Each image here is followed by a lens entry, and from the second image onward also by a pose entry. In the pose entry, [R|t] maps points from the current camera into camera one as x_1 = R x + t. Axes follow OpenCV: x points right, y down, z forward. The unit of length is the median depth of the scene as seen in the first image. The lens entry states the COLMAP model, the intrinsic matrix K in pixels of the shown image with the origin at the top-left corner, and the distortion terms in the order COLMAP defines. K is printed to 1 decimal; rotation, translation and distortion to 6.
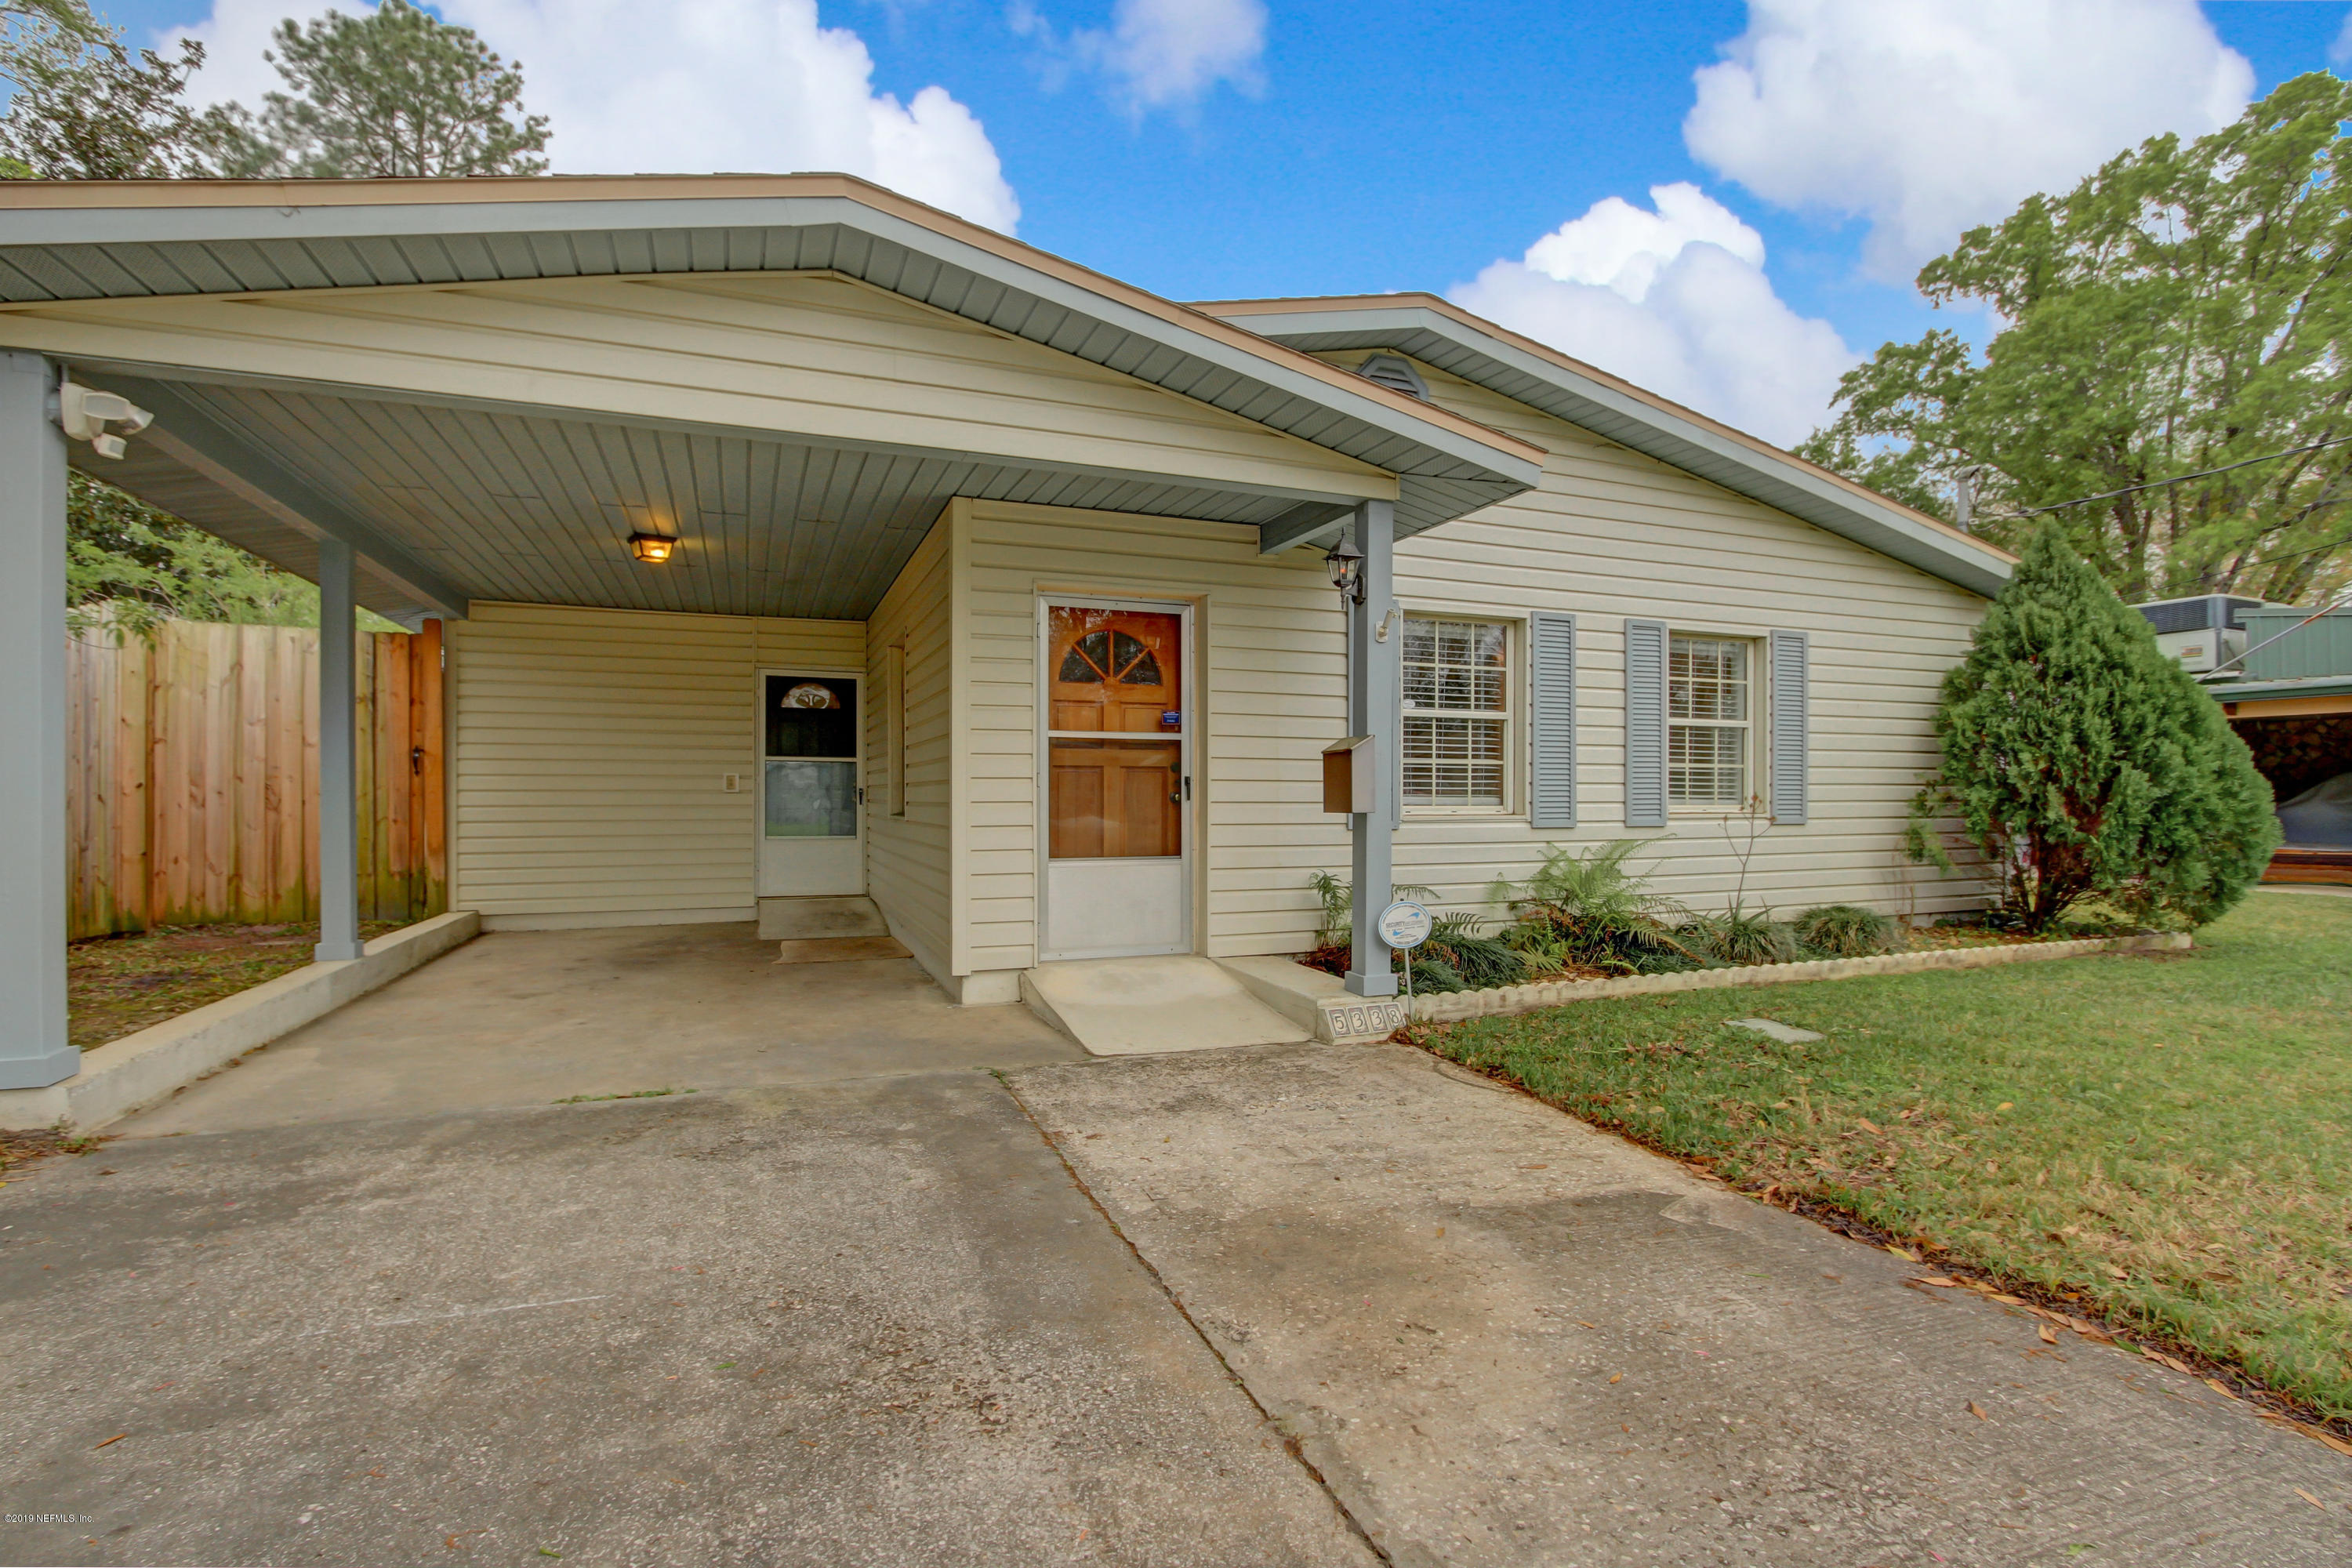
lens RADIAL K [[1102.0, 0, 1171.0], [0, 1102.0, 802.3], [0, 0, 1]] dist [-0.012520, -0.000724]
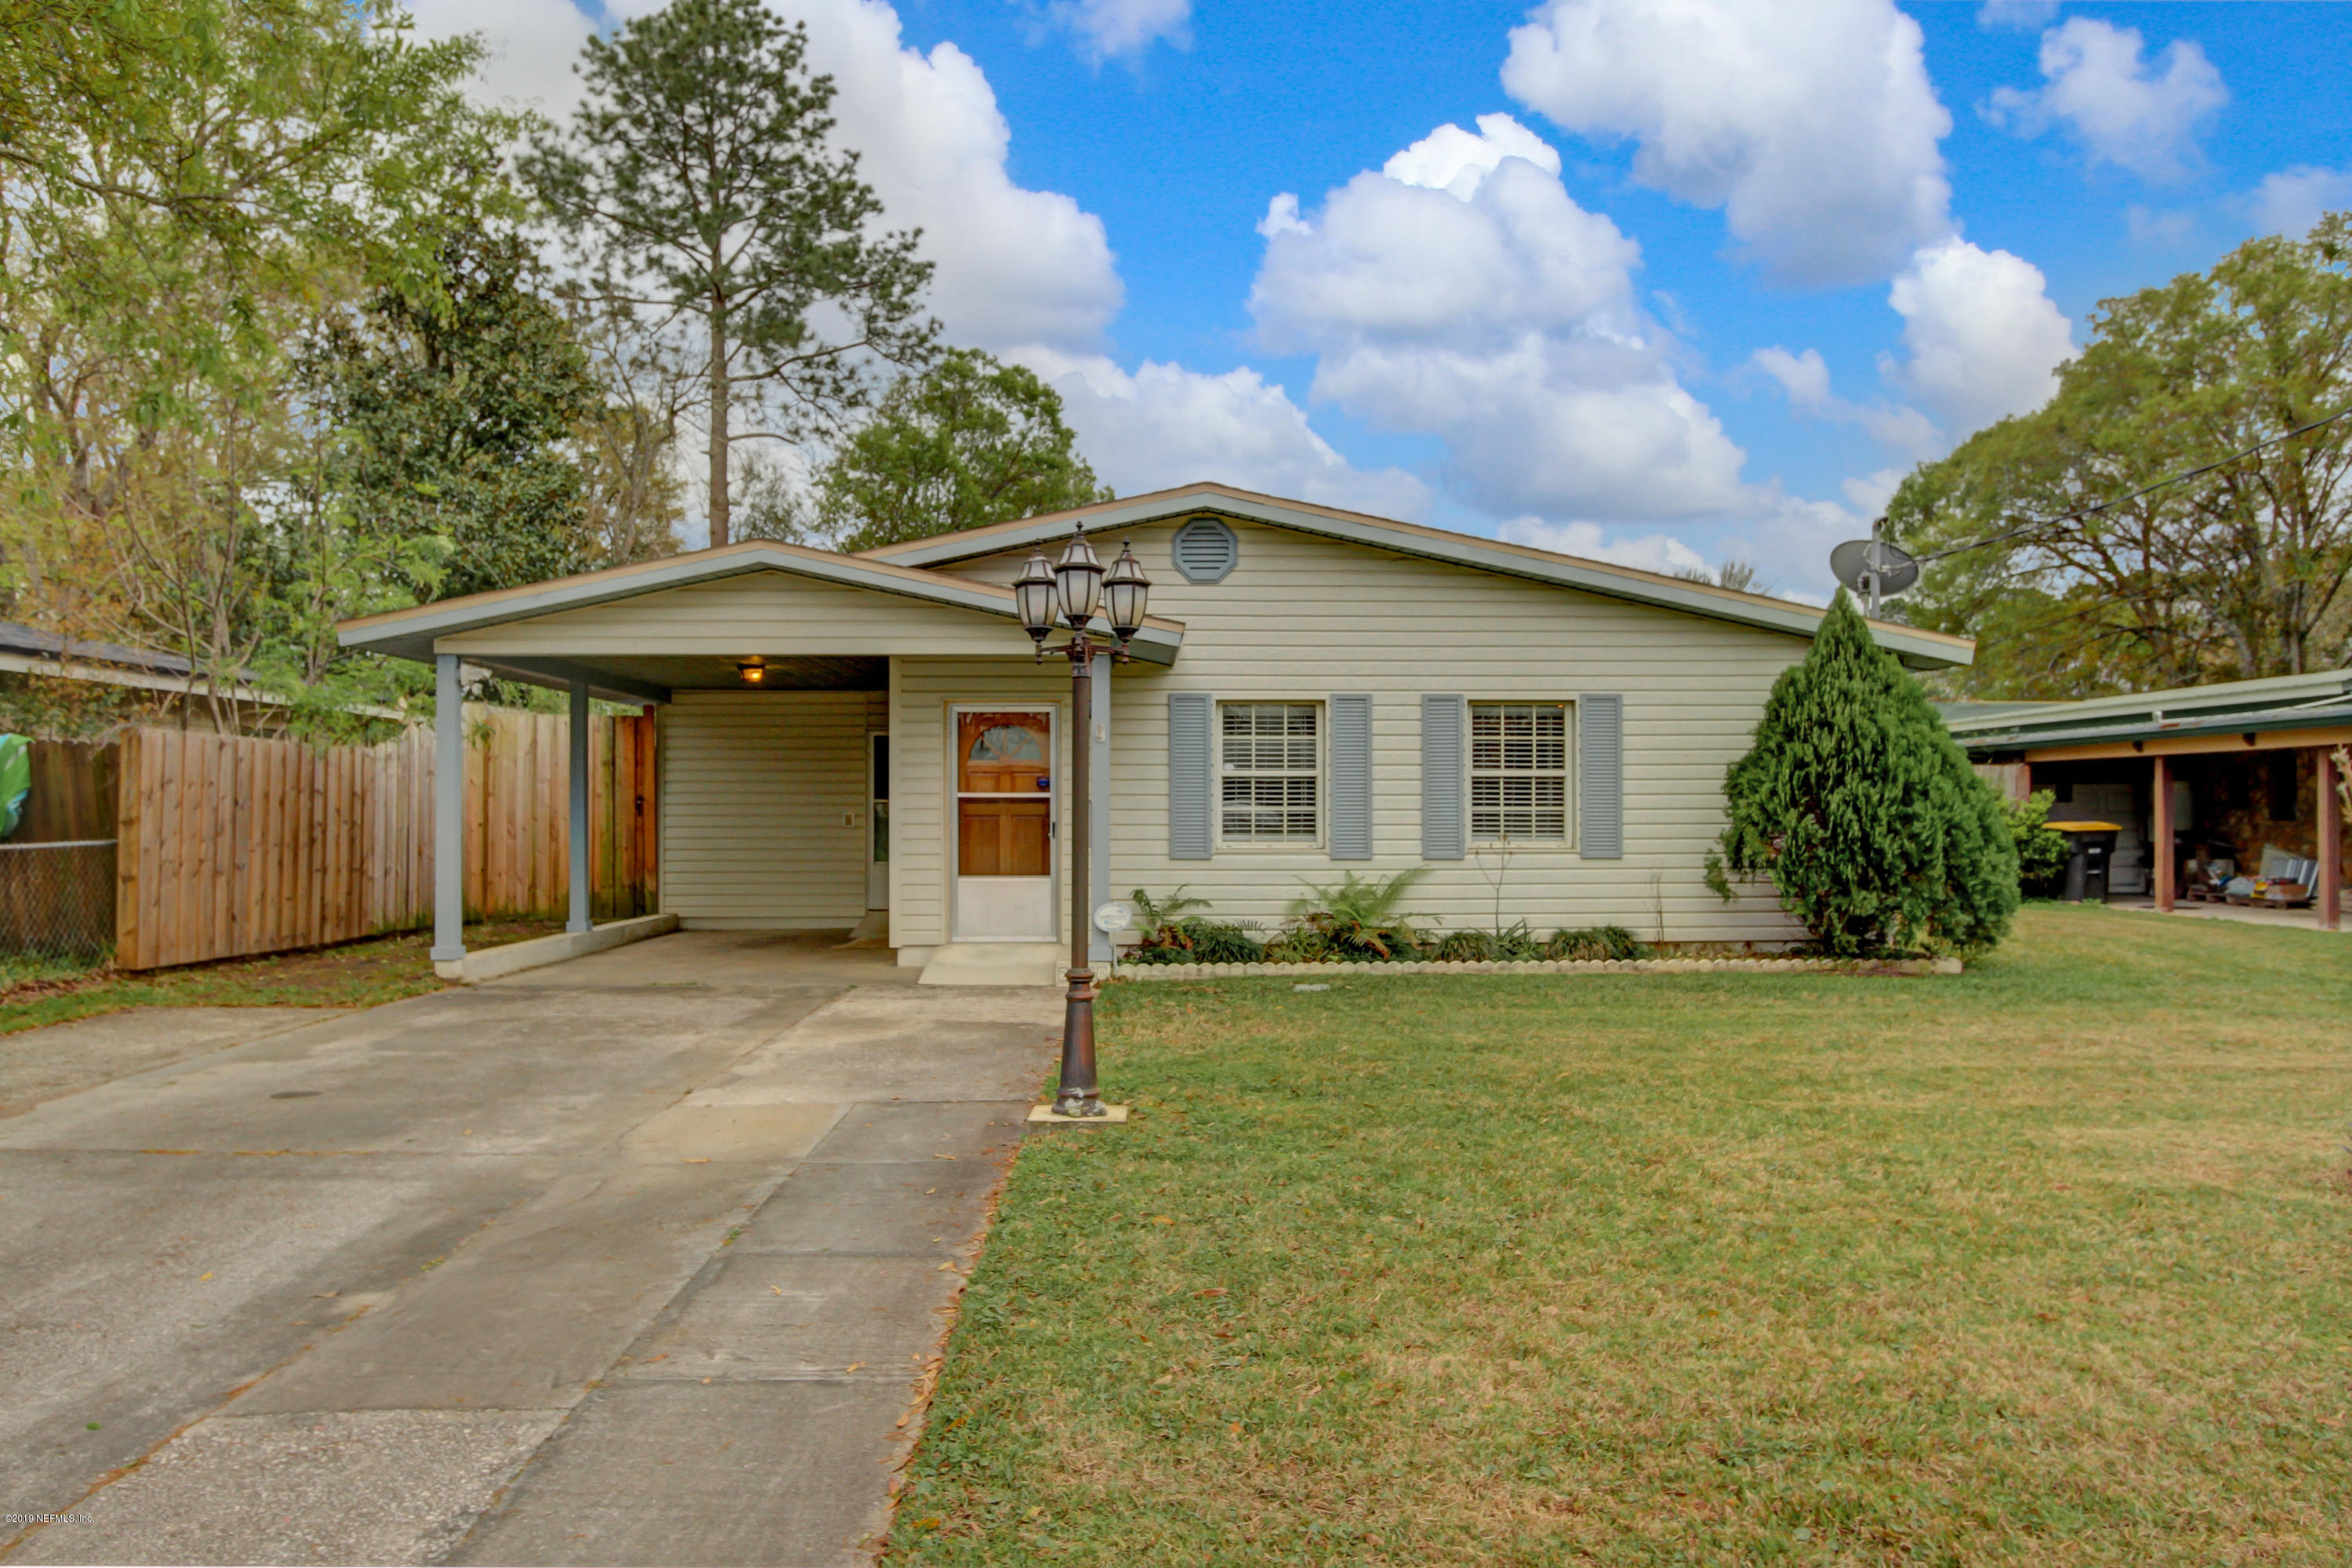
lens RADIAL K [[1660.8, 0, 1173.4], [0, 1660.8, 804.3], [0, 0, 1]] dist [-0.001396, 0.002513]
pose [[0.937629, -0.003669, -0.347618, 0.758782], [-0.000366, 0.999933, -0.011540, -0.017152], [0.347637, 0.010948, 0.937565, -0.829759]]
